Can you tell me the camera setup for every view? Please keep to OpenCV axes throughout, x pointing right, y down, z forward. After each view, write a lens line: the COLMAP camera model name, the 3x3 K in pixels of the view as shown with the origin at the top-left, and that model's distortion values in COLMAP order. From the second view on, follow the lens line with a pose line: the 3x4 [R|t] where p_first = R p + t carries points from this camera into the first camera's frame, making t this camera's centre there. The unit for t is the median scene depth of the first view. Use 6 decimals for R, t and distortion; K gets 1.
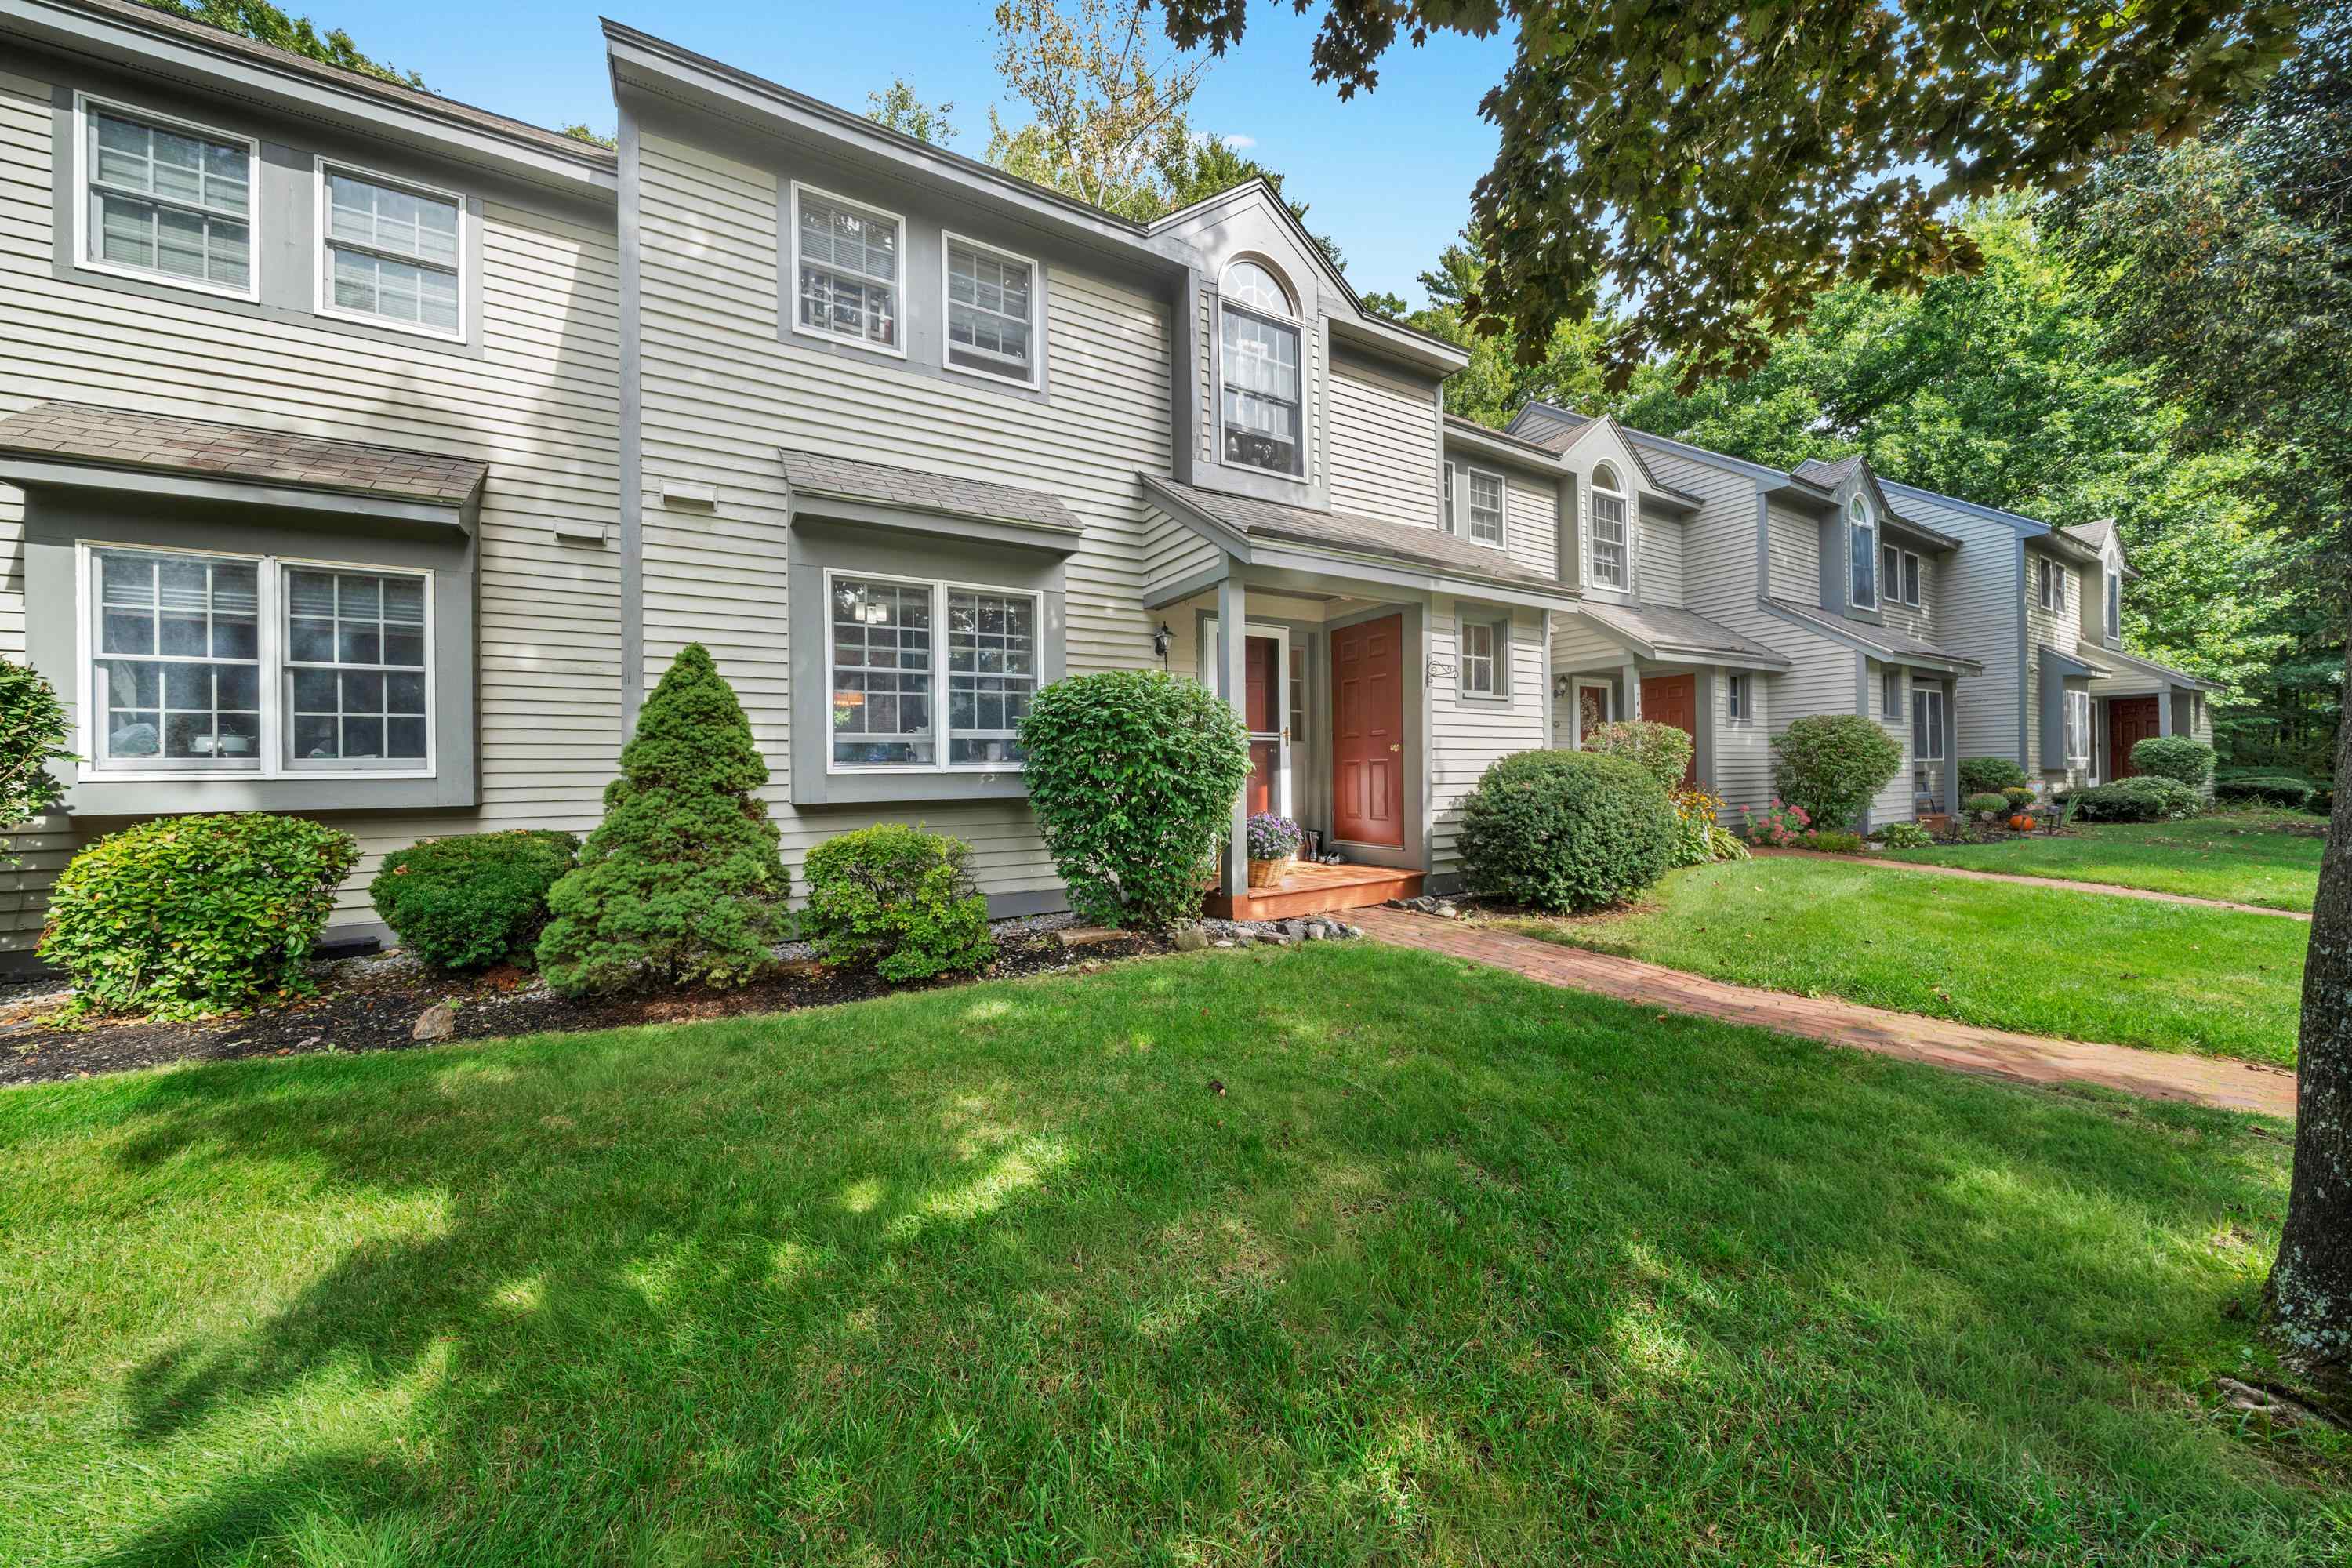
lens RADIAL K [[808.2, 0, 1176.0], [0, 808.2, 784.0], [0, 0, 1]] dist [-0.003390, -0.000018]
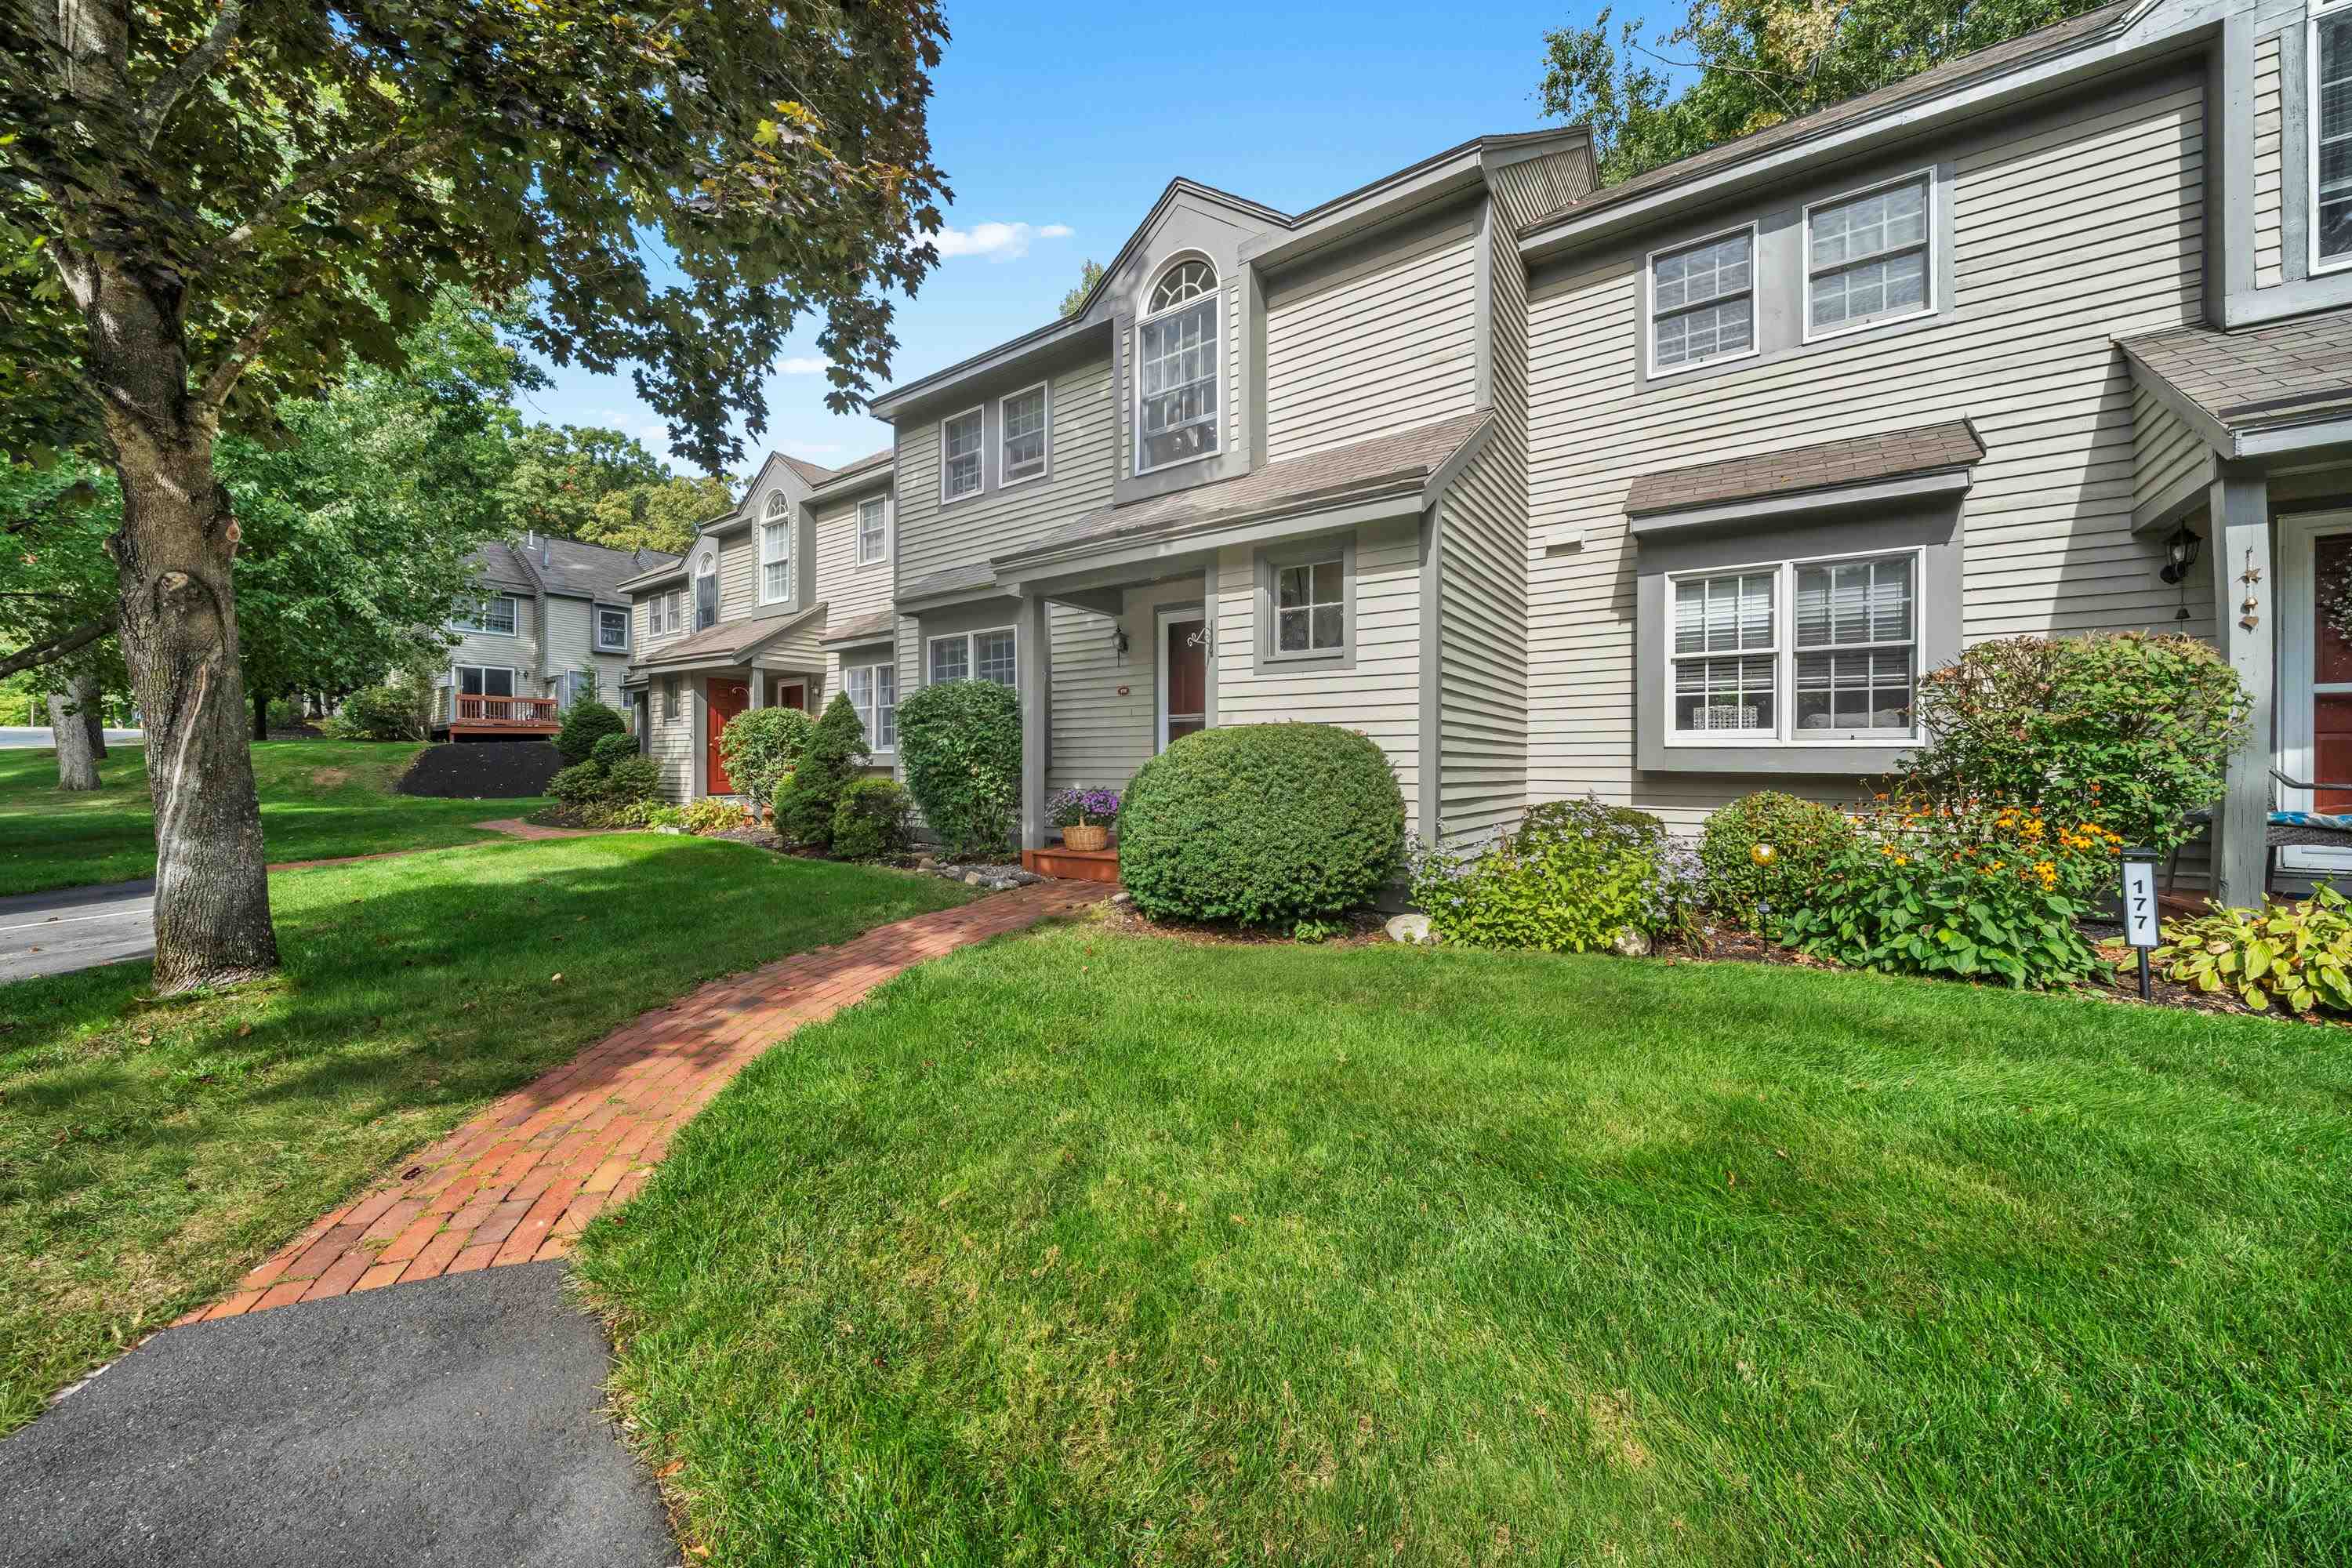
lens RADIAL K [[808.2, 0, 1176.0], [0, 808.2, 784.0], [0, 0, 1]] dist [-0.003390, -0.000018]
pose [[0.404600, 0.037673, -0.913717, 1.116776], [-0.019144, 0.999281, 0.032724, -0.007804], [0.914293, 0.004252, 0.405031, 0.601127]]
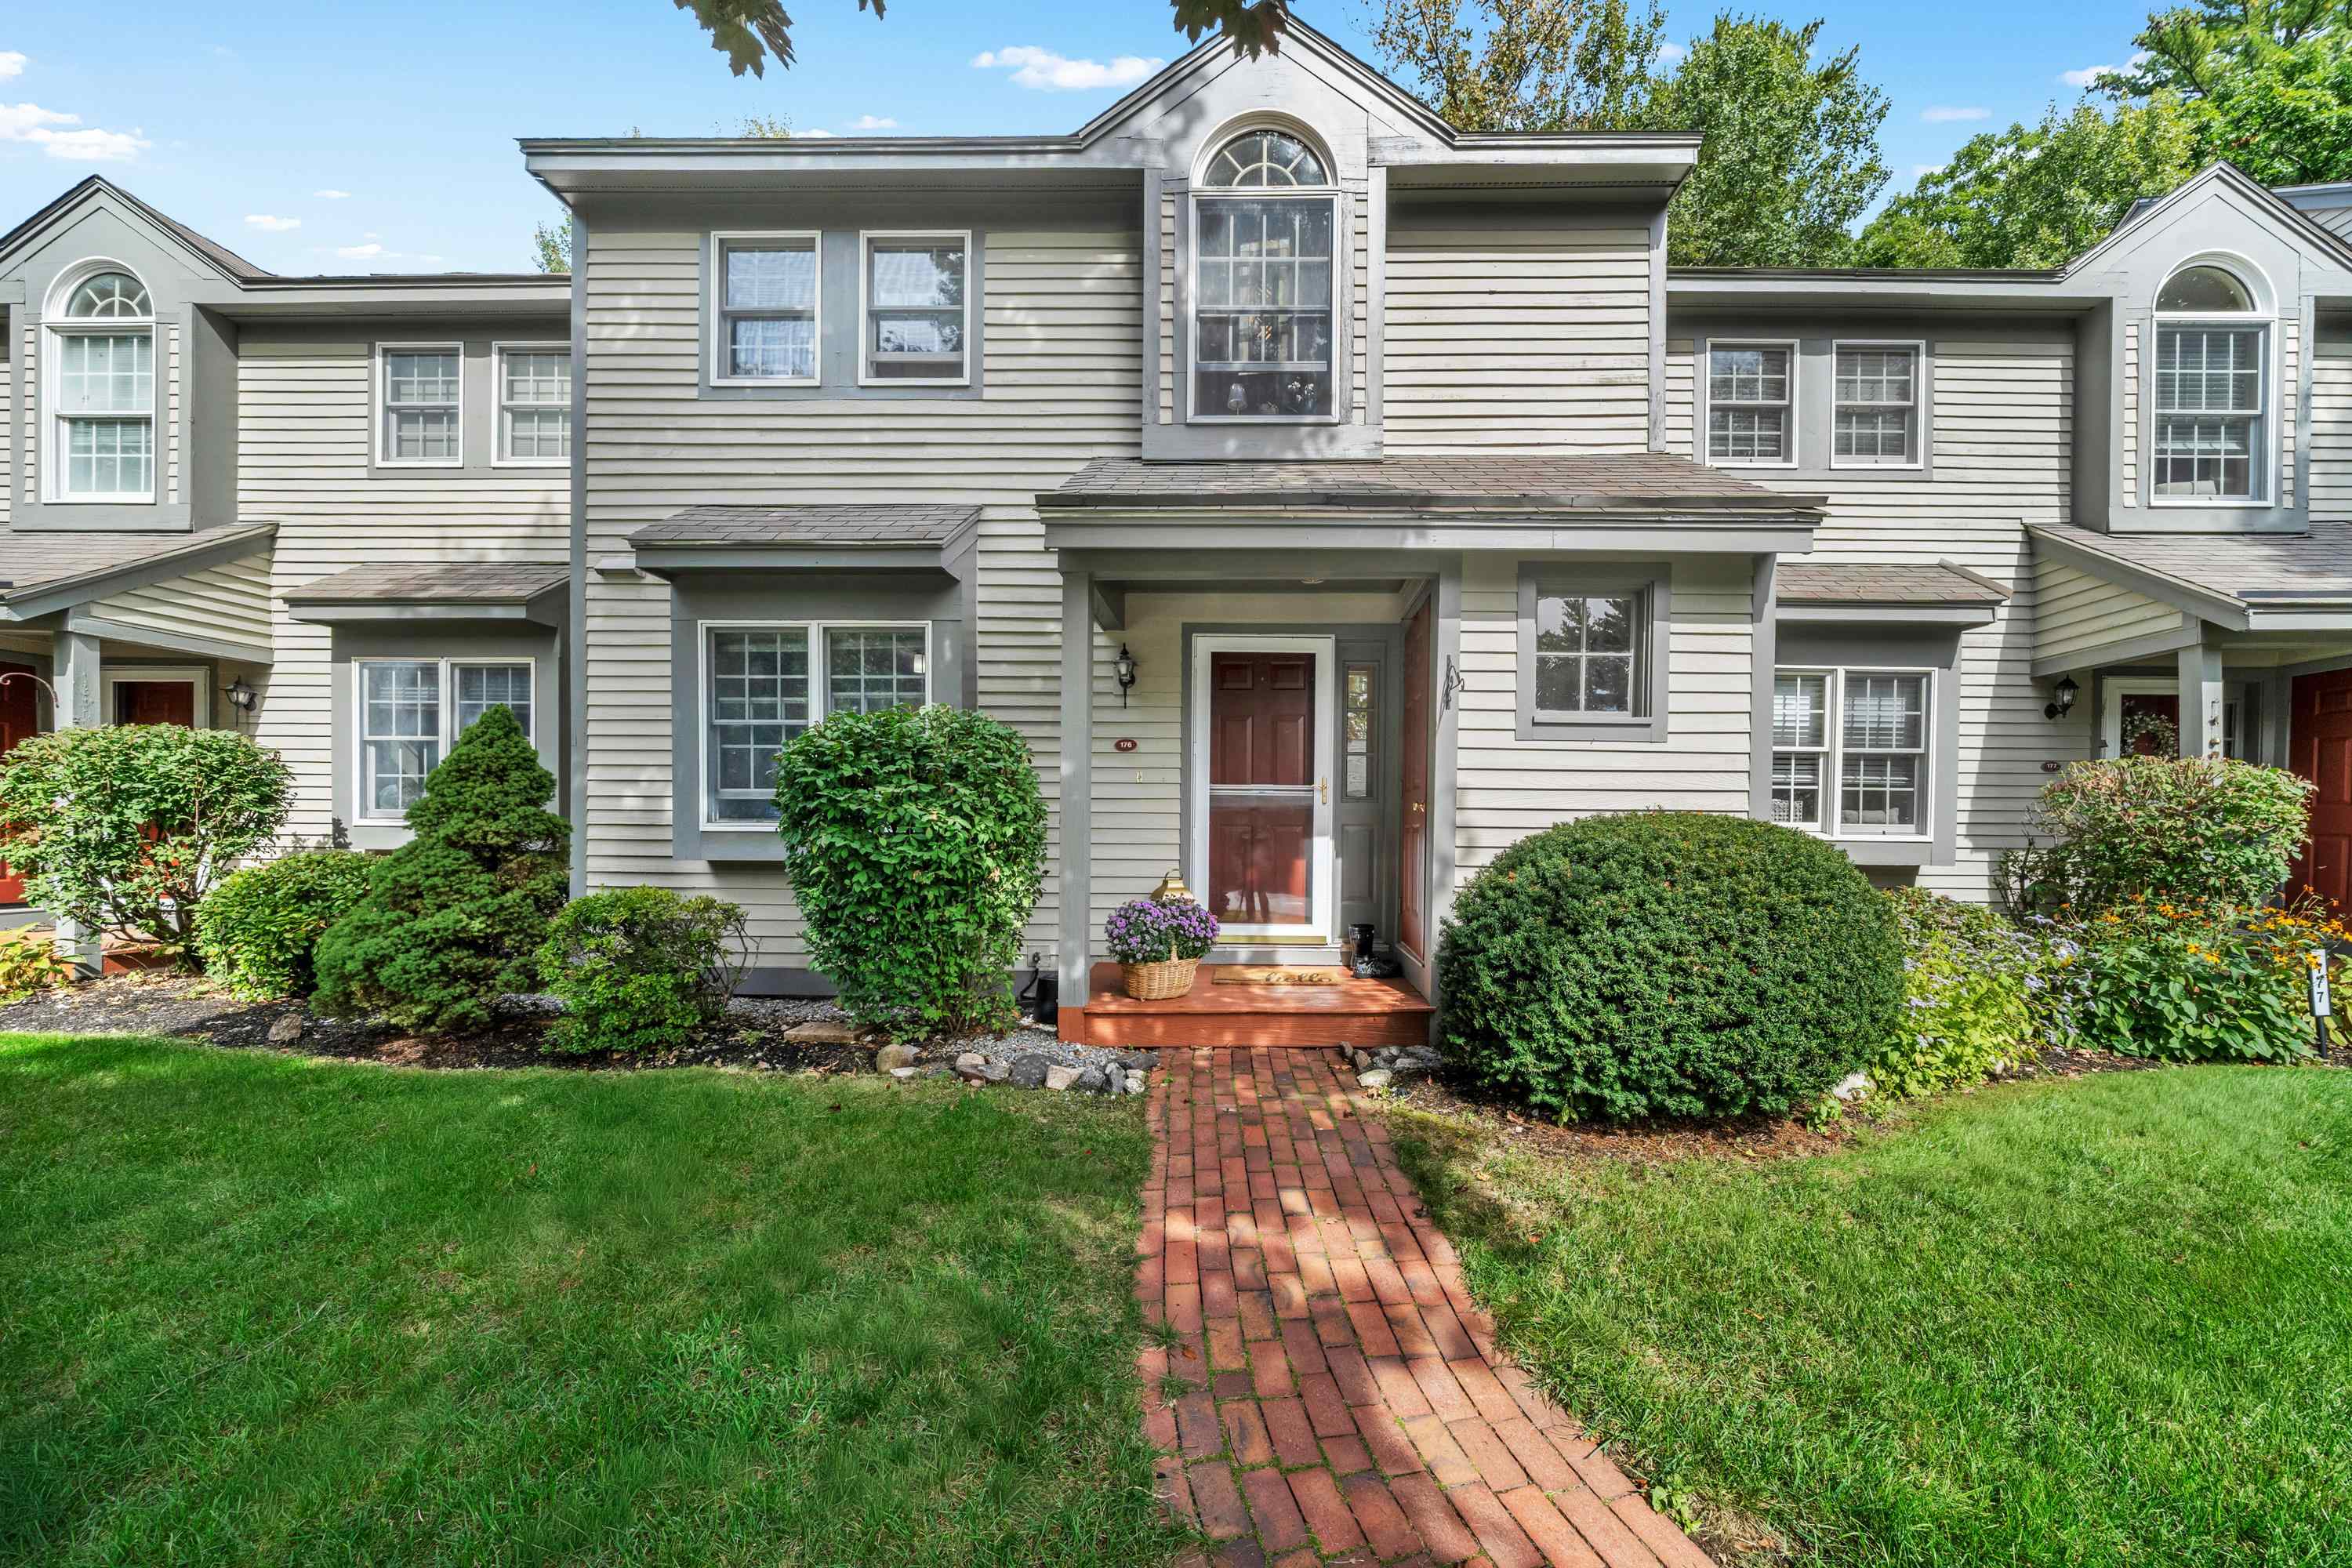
lens RADIAL K [[837.0, 0, 1242.5], [0, 837.0, 855.2], [0, 0, 1]] dist [-0.004402, 0.000268]
pose [[0.849851, 0.035728, -0.525810, 0.517971], [-0.027135, 0.999343, 0.024046, -0.019336], [0.526324, -0.006168, 0.850262, 0.372666]]
